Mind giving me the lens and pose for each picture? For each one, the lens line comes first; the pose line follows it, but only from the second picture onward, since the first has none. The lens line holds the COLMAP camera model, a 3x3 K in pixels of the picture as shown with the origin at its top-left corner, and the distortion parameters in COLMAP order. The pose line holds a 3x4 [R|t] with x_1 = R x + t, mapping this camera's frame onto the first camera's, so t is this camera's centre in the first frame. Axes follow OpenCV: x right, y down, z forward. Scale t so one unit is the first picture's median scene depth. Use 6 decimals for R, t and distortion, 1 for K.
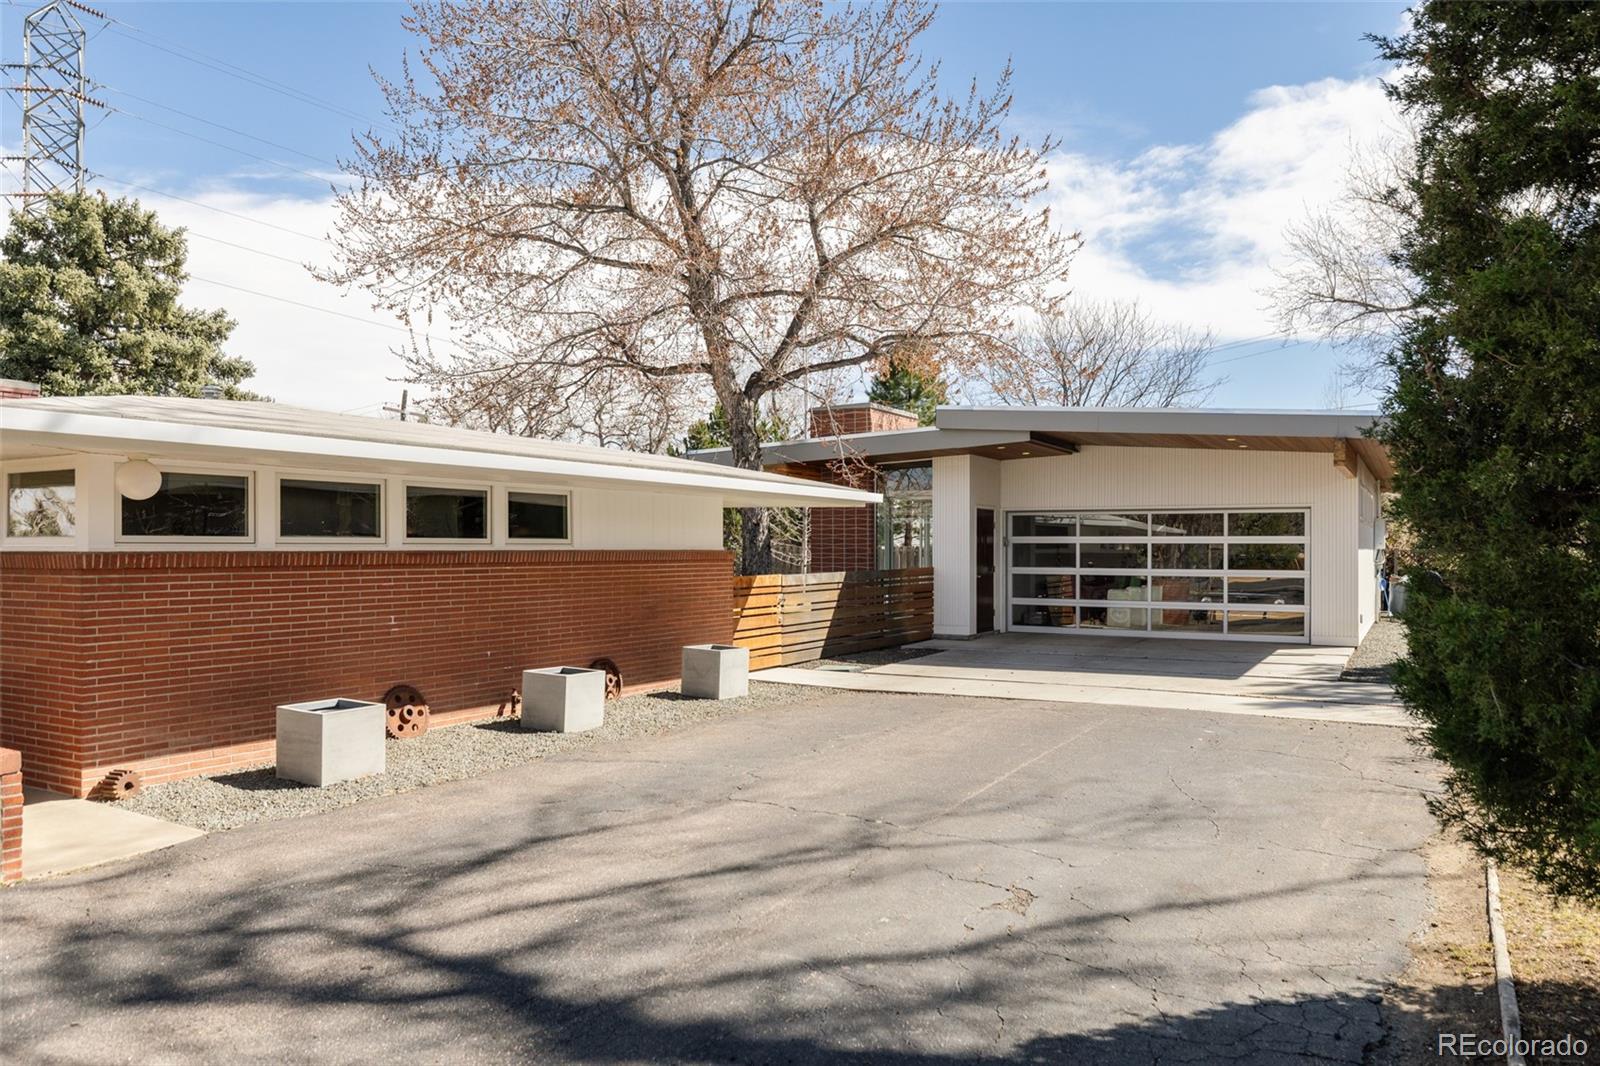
lens RADIAL K [[1135.4, 0, 750.1], [0, 1135.4, 528.2], [0, 0, 1]] dist [0.008297, -0.007418]
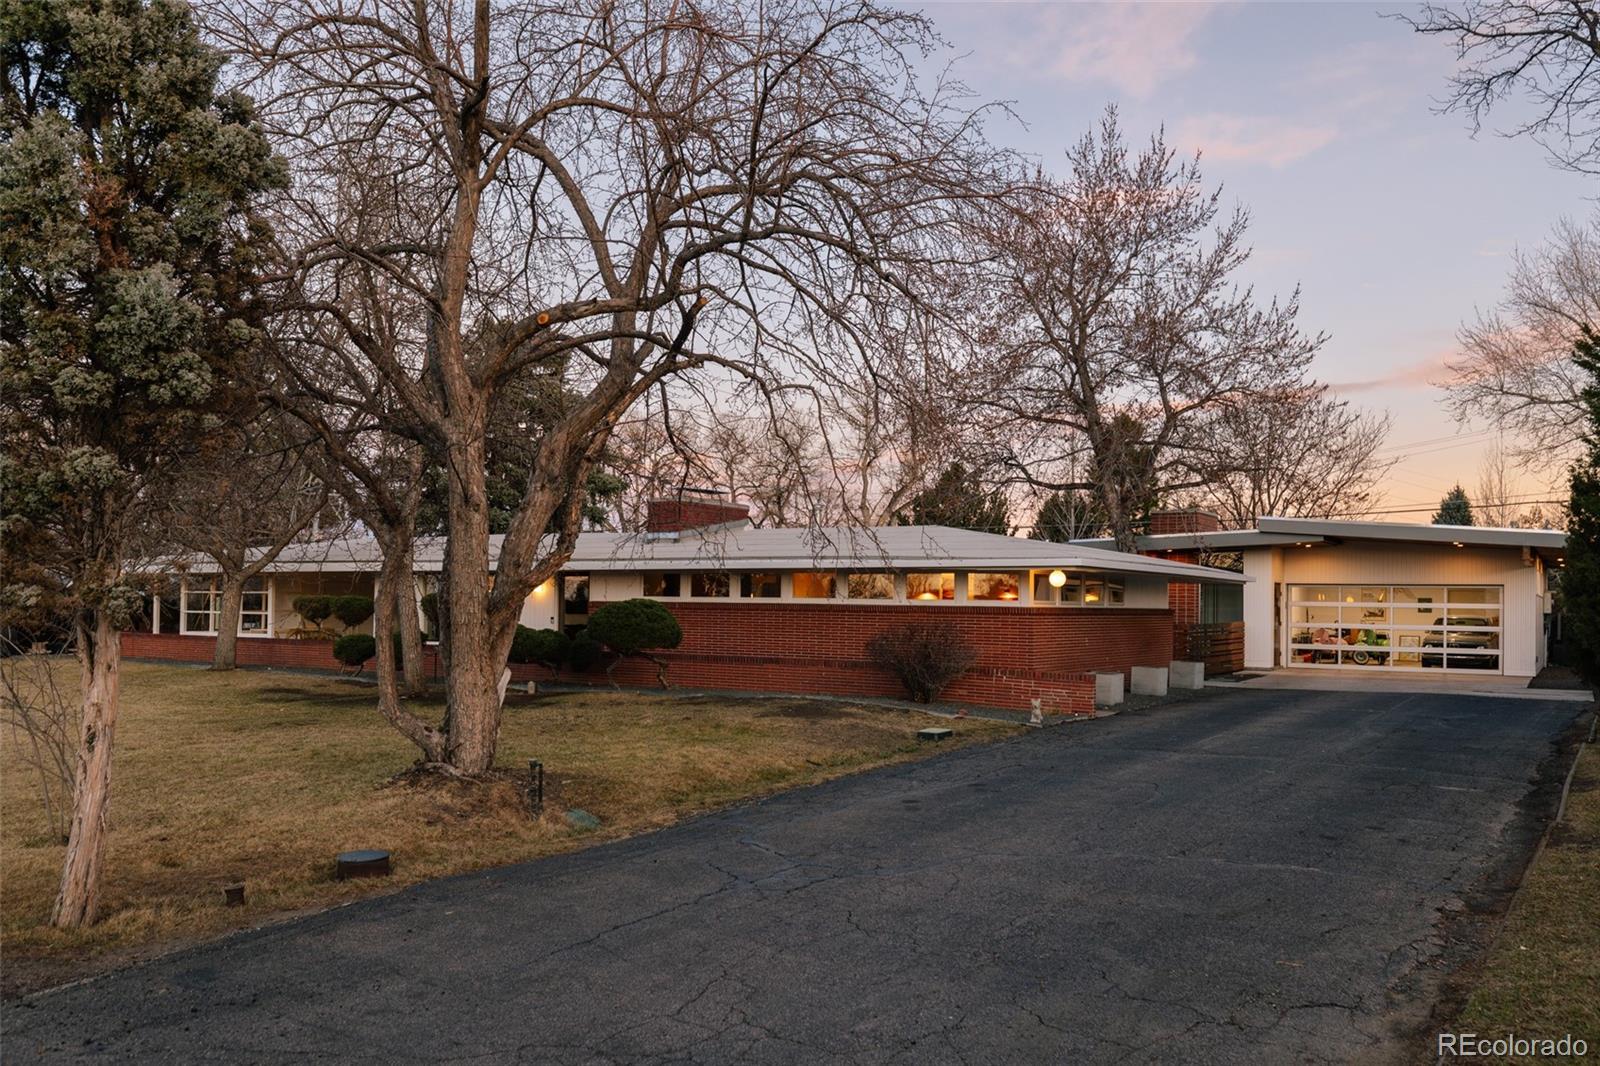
lens RADIAL K [[1299.2, 0, 805.1], [0, 1299.2, 538.7], [0, 0, 1]] dist [0.010195, 0.024643]
pose [[0.999906, 0.012063, -0.006510, -0.406519], [-0.012266, 0.999407, -0.032167, -0.011760], [0.006118, 0.032244, 0.999461, -0.710761]]
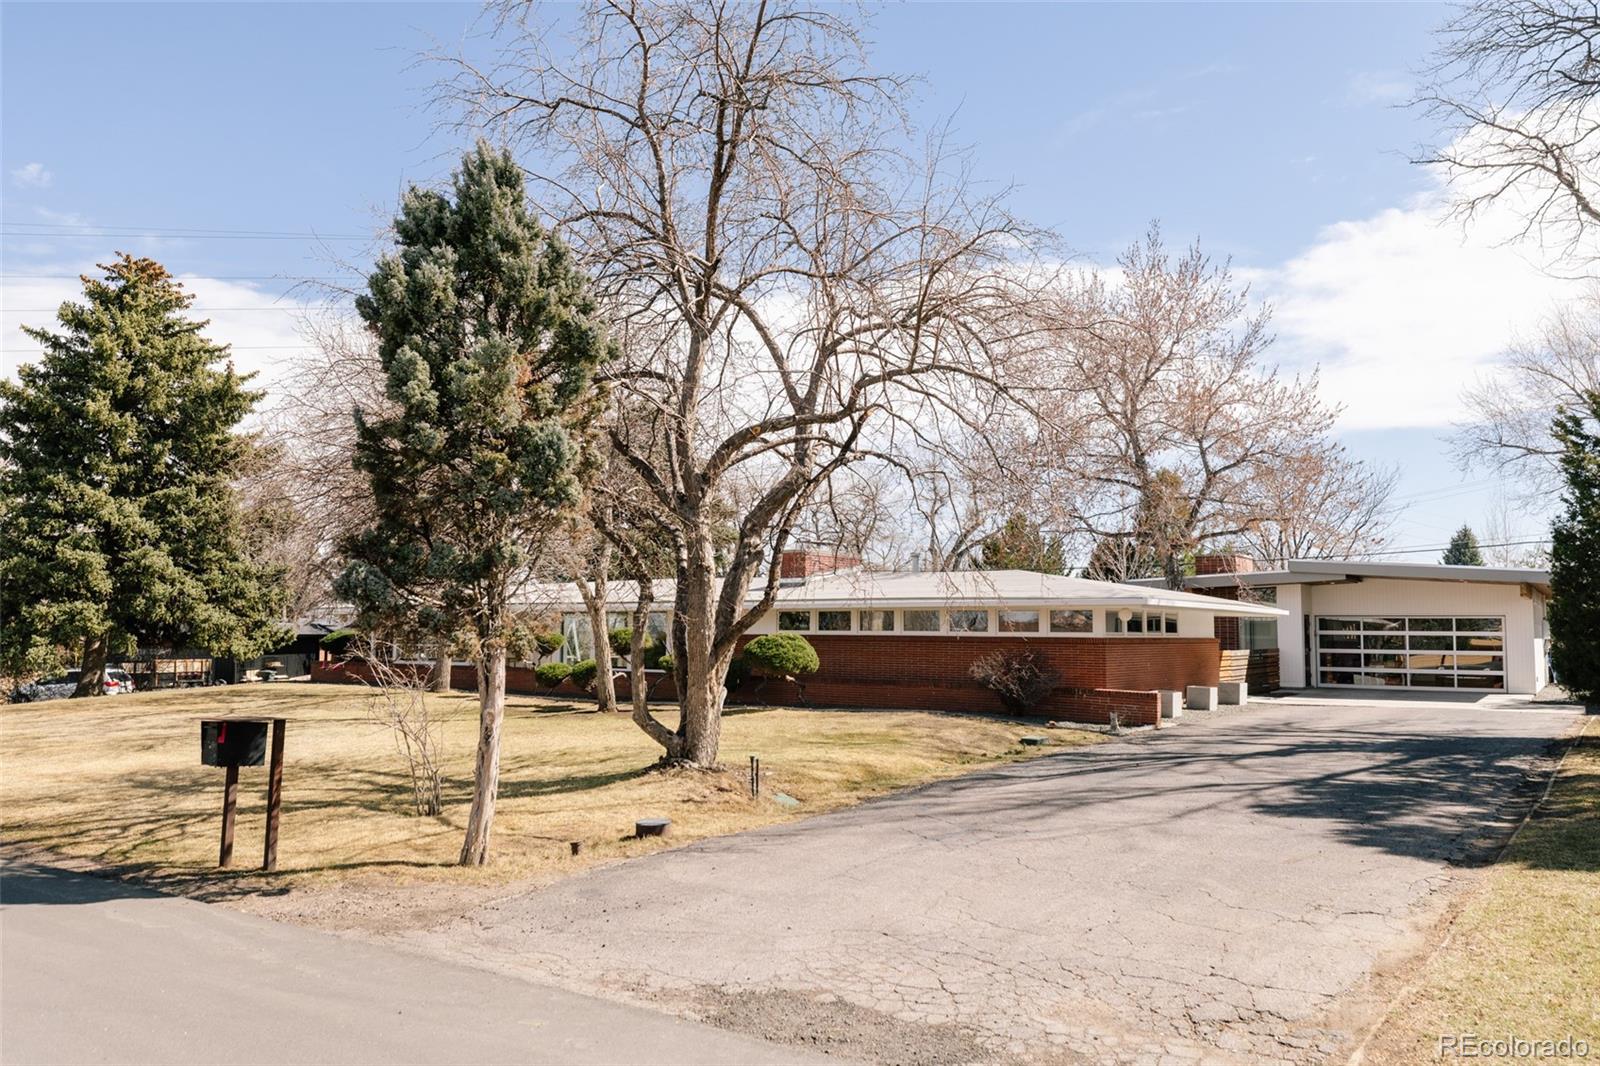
lens RADIAL K [[1135.4, 0, 796.3], [0, 1135.4, 530.7], [0, 0, 1]] dist [0.008297, -0.007418]
pose [[0.997127, -0.000760, -0.075743, -0.448711], [-0.004712, 0.997391, -0.072040, -0.016164], [0.075600, 0.072190, 0.994522, -0.809651]]
